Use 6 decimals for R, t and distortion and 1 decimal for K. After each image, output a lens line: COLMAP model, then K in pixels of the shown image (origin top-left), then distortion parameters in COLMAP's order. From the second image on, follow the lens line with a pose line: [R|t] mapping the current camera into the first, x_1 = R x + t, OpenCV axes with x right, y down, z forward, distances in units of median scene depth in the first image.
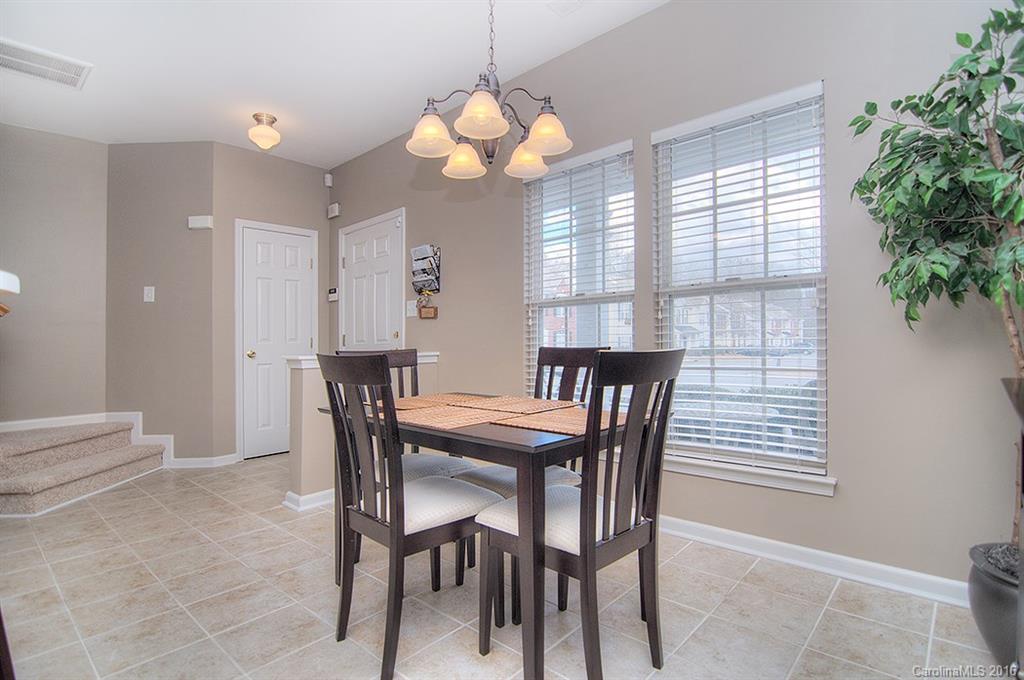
lens RADIAL K [[516.0, 0, 512.0], [0, 516.0, 340.0], [0, 0, 1]] dist [-0.004836, -0.000583]
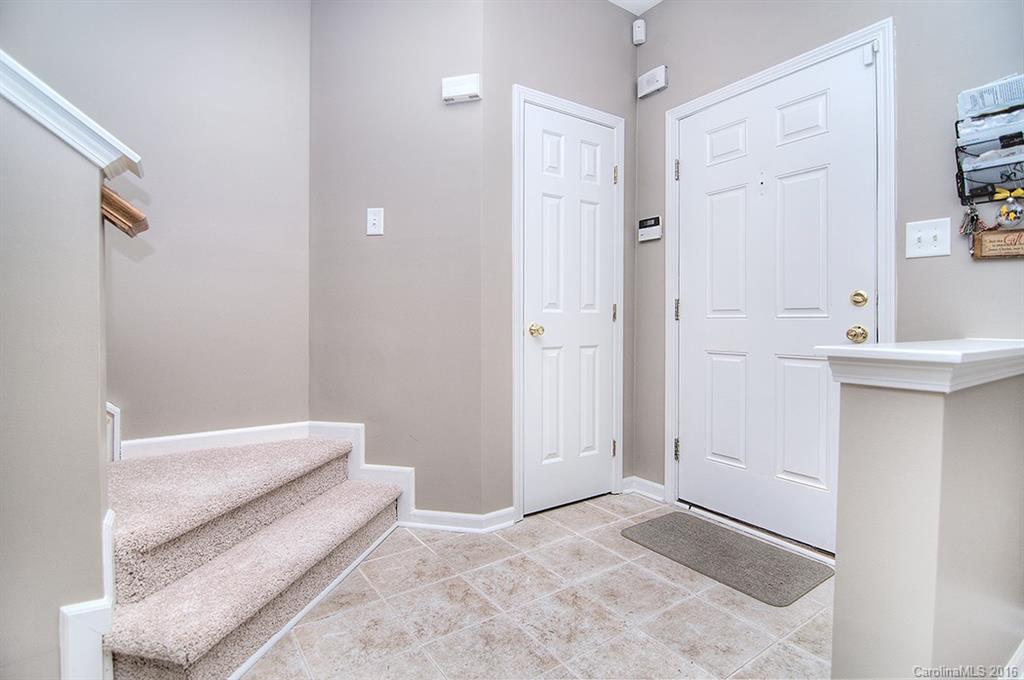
lens RADIAL K [[516.0, 0, 512.0], [0, 516.0, 340.0], [0, 0, 1]] dist [-0.004836, -0.000583]
pose [[0.972920, 0.032101, -0.228900, -0.416341], [-0.021235, 0.998535, 0.049776, 0.011413], [0.230163, -0.043567, 0.972176, 0.465212]]
